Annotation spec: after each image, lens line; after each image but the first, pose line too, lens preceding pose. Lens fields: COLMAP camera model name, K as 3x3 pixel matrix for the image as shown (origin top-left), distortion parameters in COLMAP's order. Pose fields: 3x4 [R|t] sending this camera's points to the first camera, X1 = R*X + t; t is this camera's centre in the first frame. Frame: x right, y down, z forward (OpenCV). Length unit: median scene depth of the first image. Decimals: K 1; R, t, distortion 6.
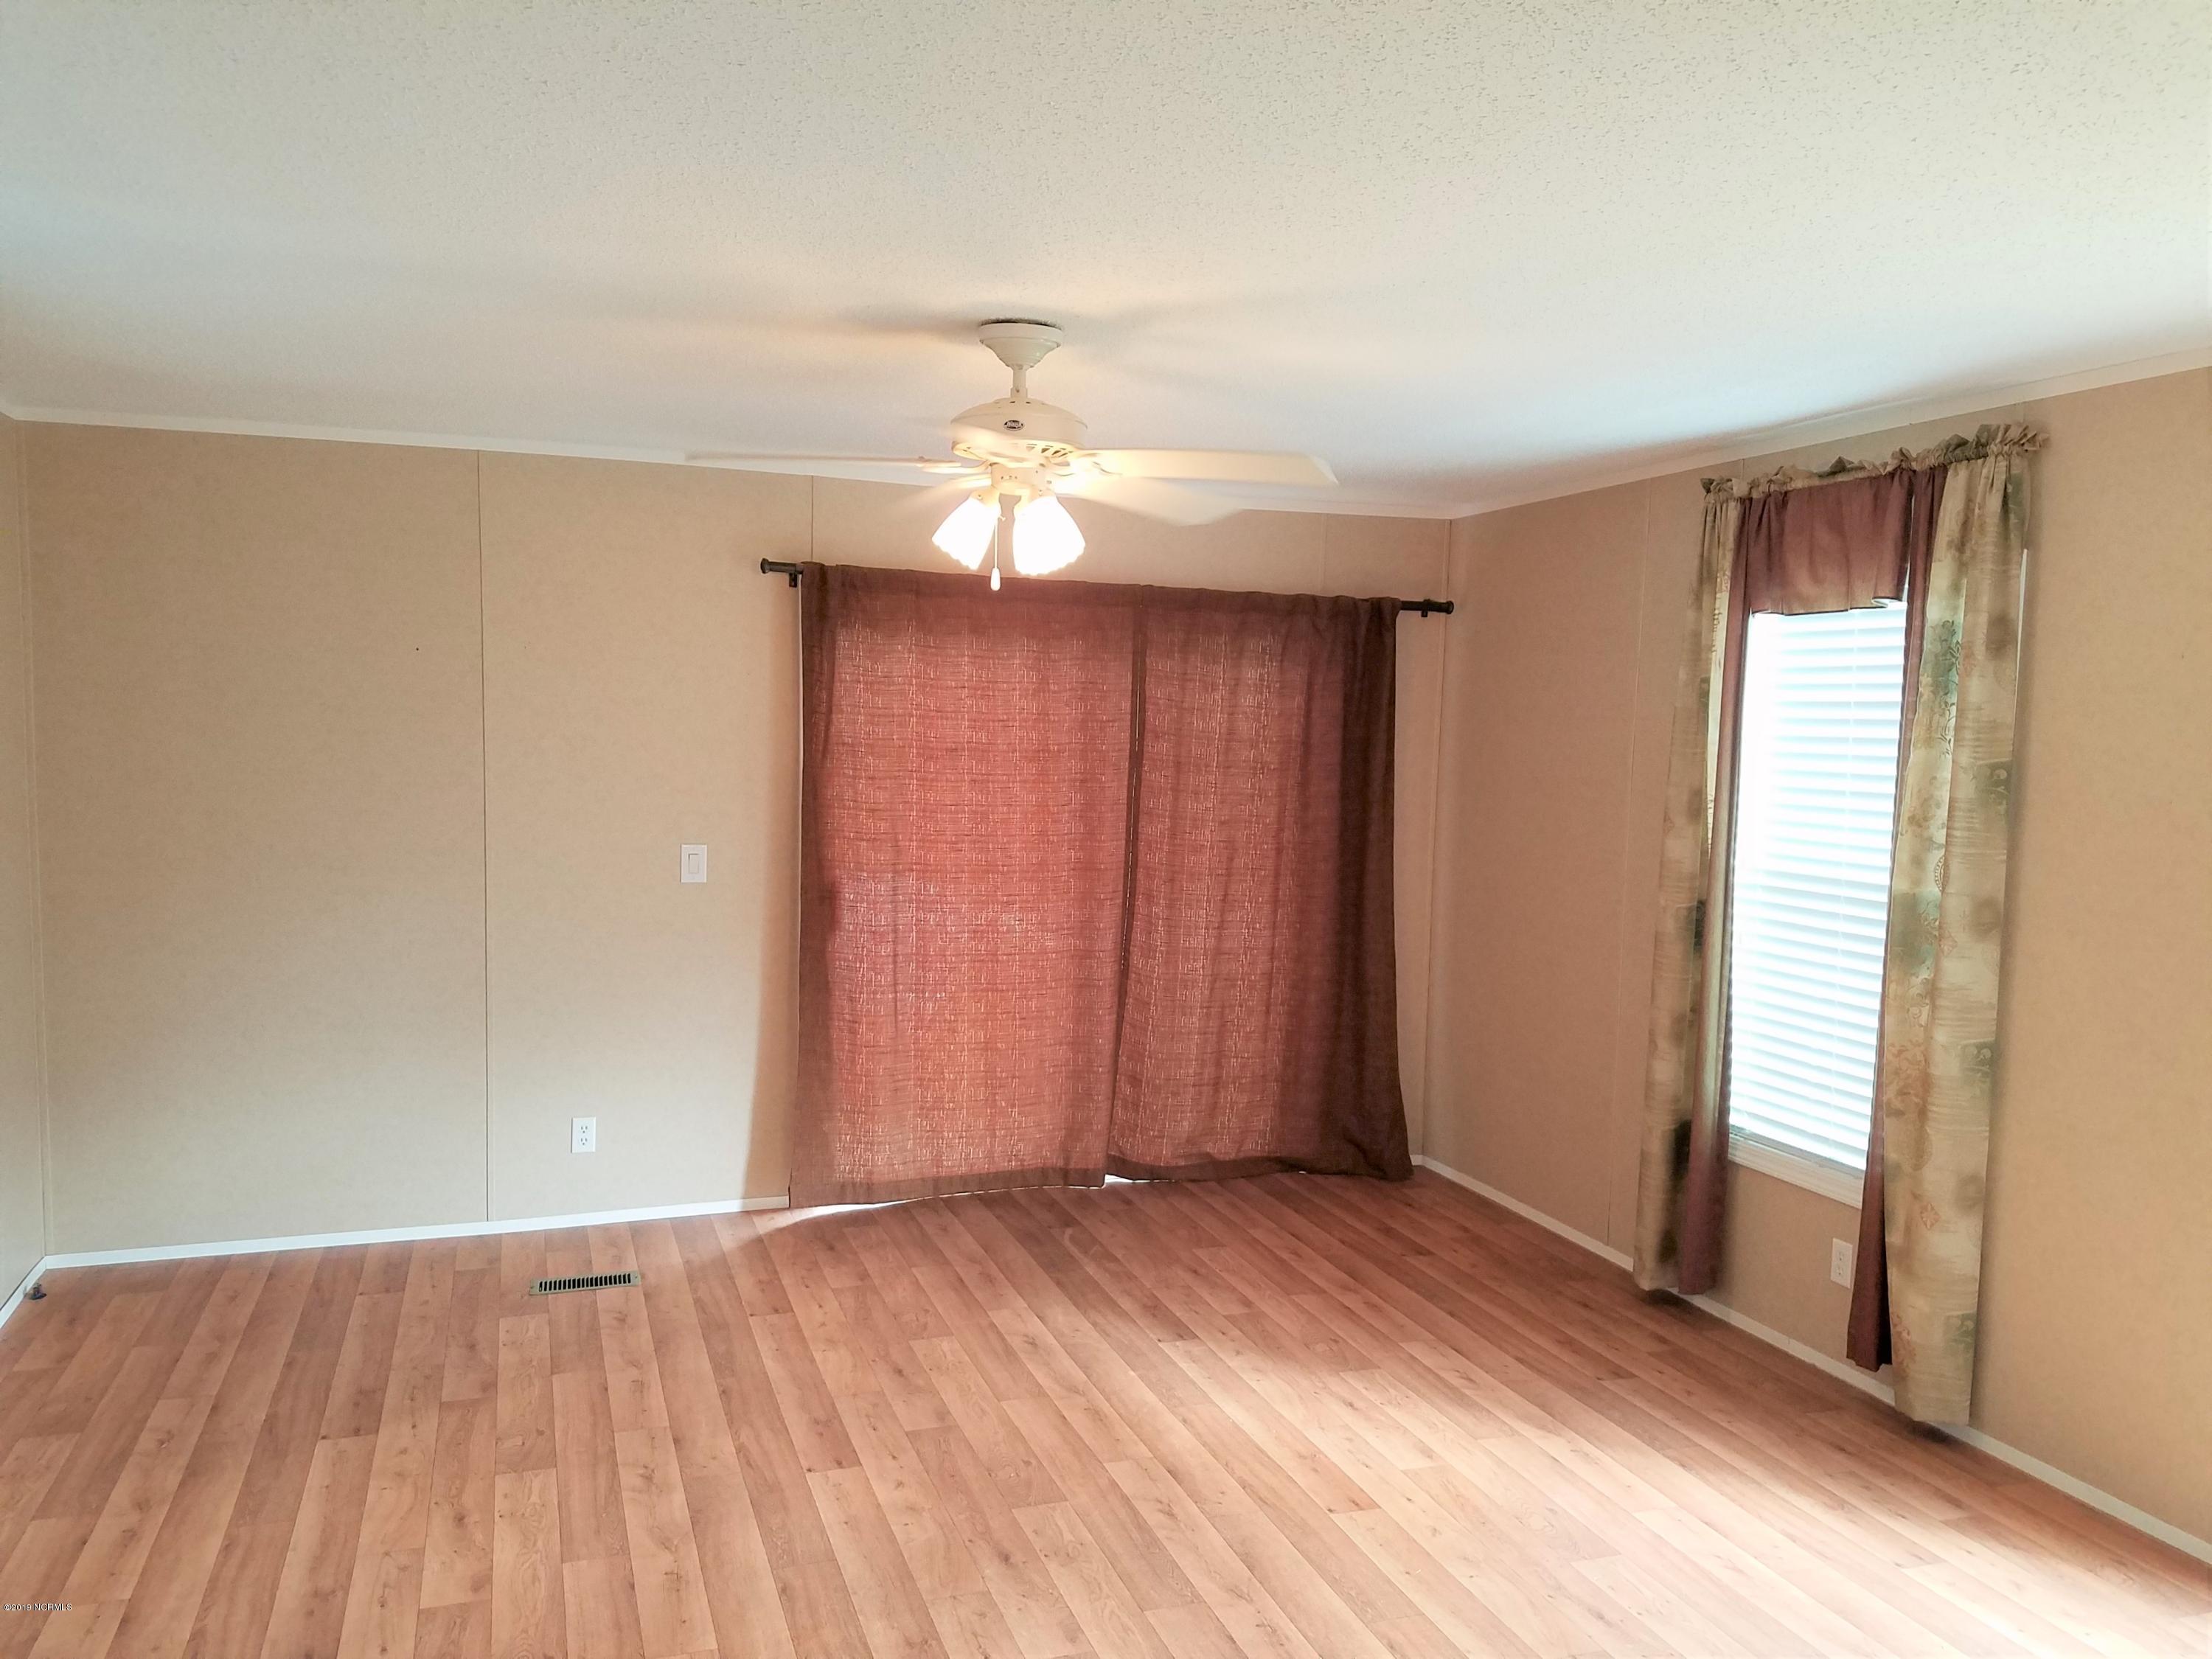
lens RADIAL K [[1639.7, 0, 1105.8], [0, 1639.7, 854.9], [0, 0, 1]] dist [0.179182, -0.282944]
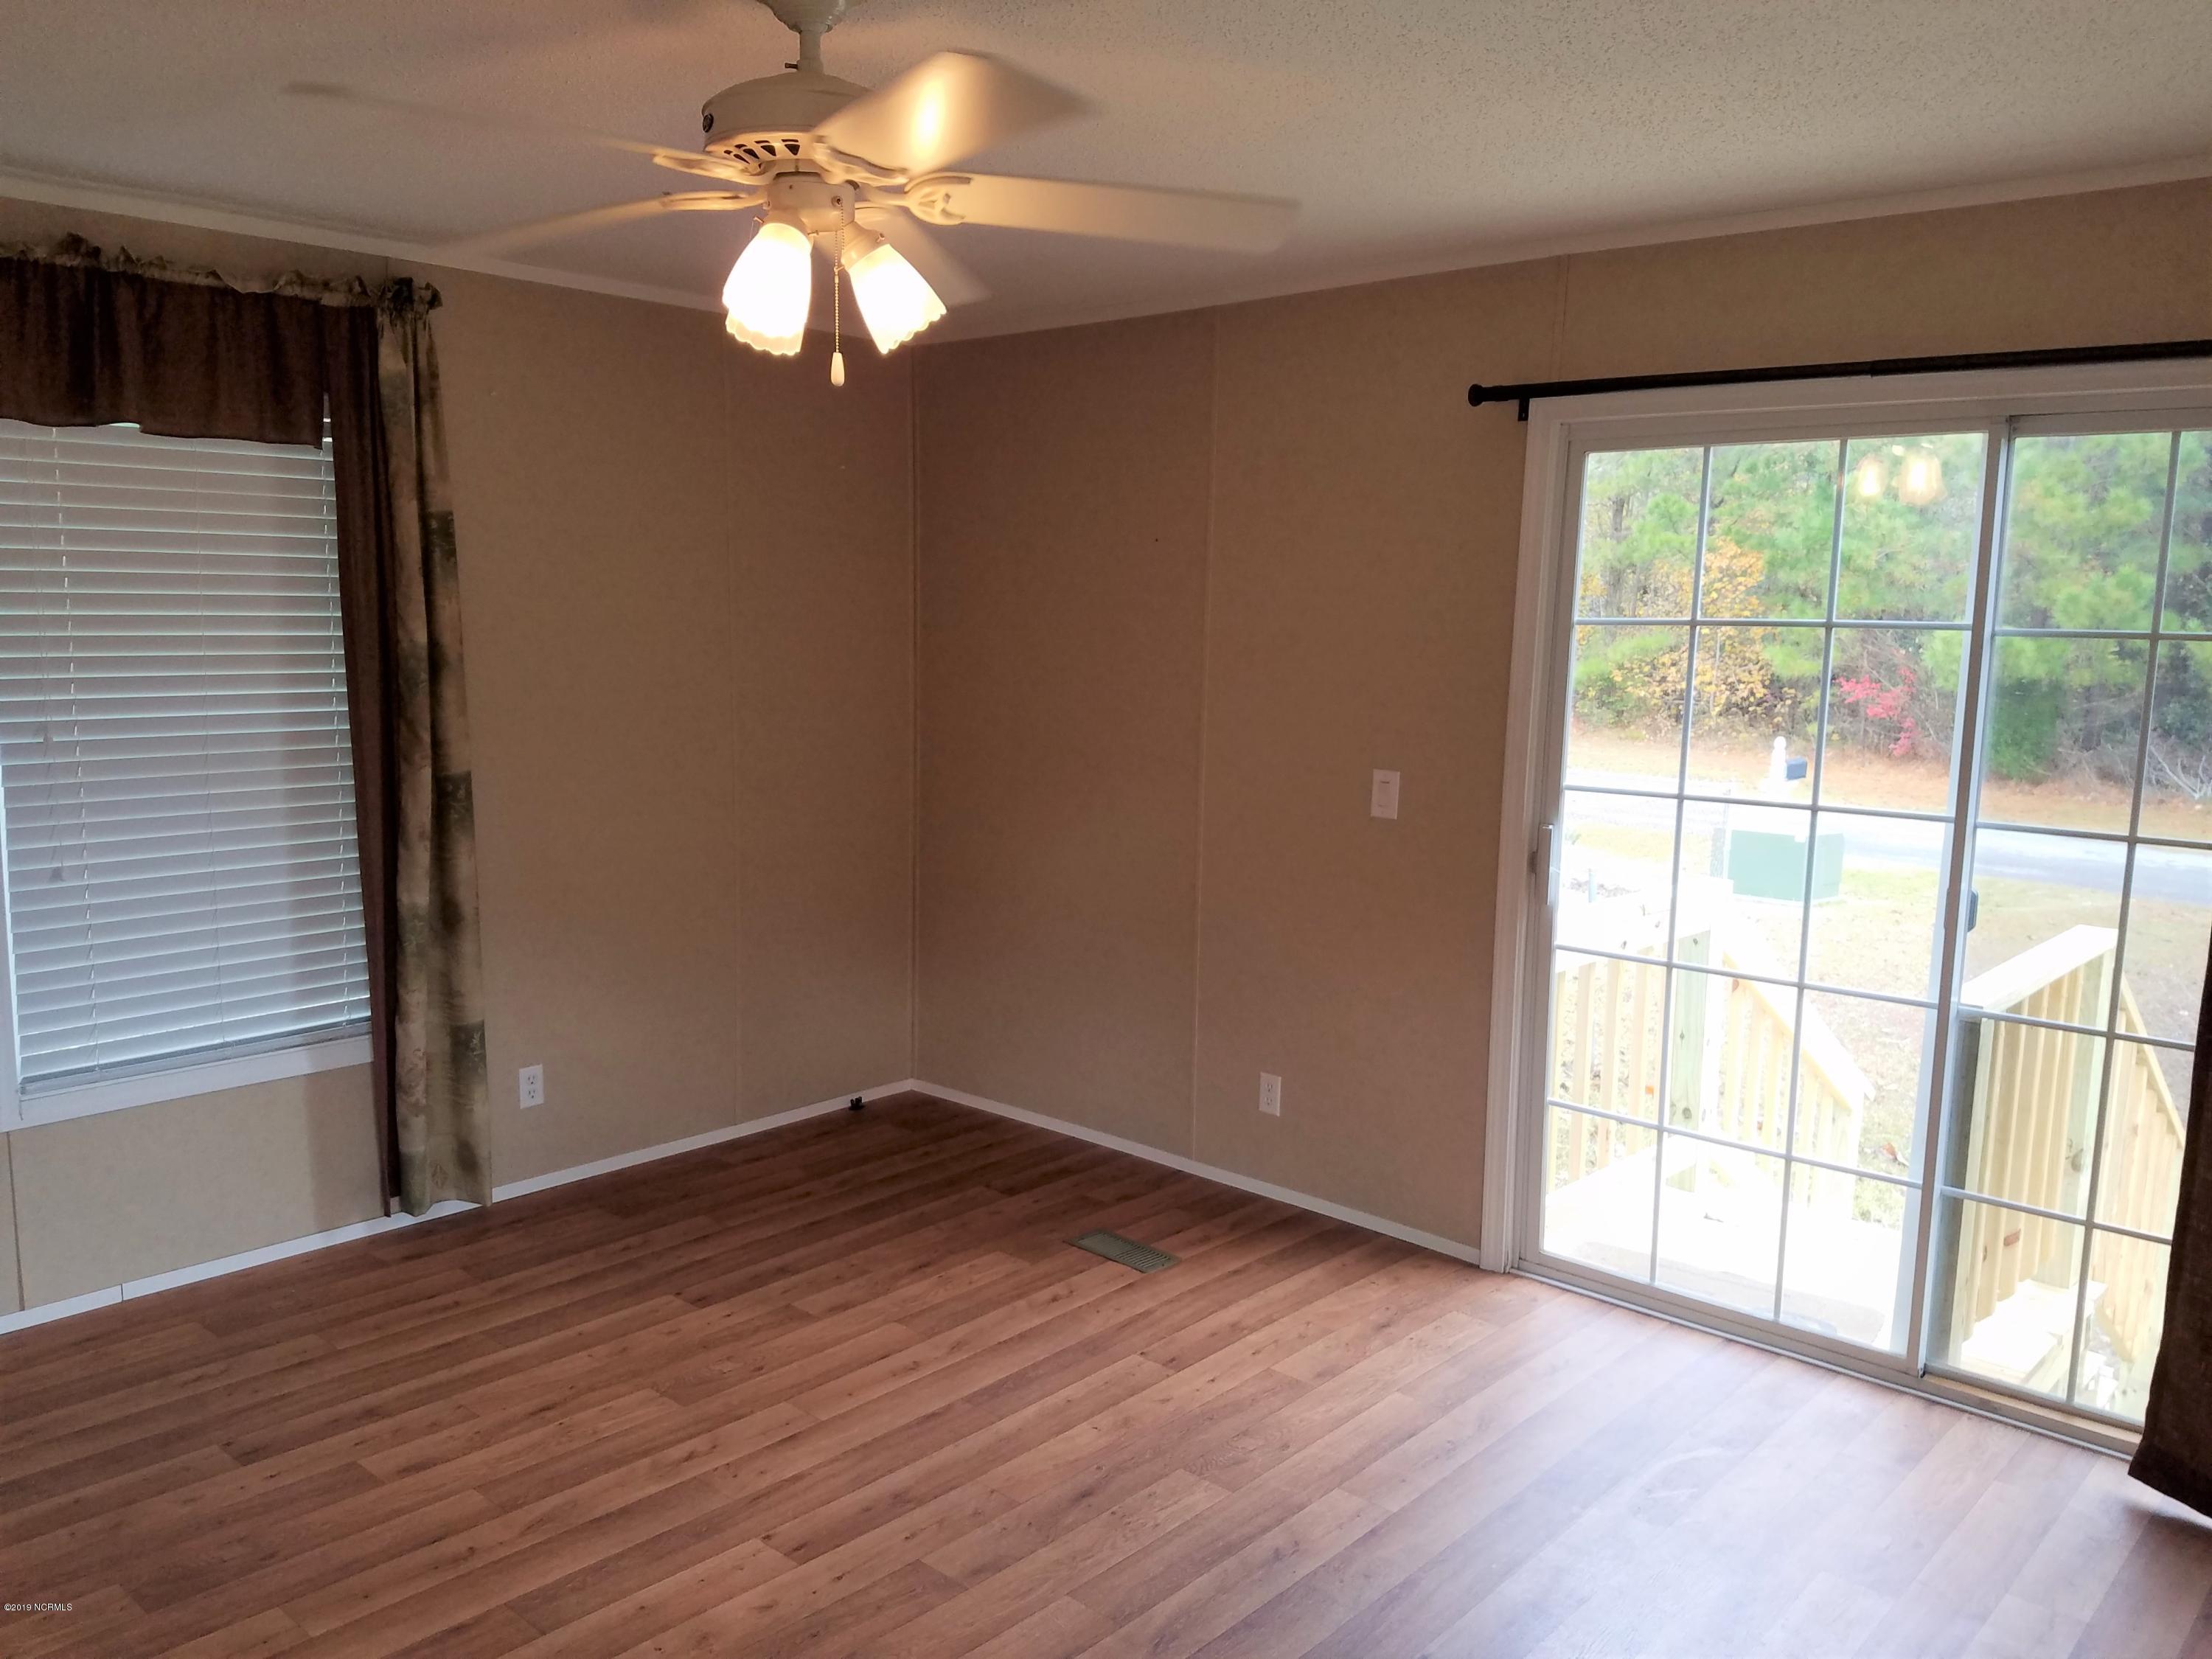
lens RADIAL K [[1639.7, 0, 1105.8], [0, 1639.7, 854.9], [0, 0, 1]] dist [0.179182, -0.282944]
pose [[0.477997, 0.111905, -0.871204, 0.530125], [-0.070480, 0.993539, 0.088949, -0.037273], [0.875529, 0.018885, 0.482796, 0.704714]]
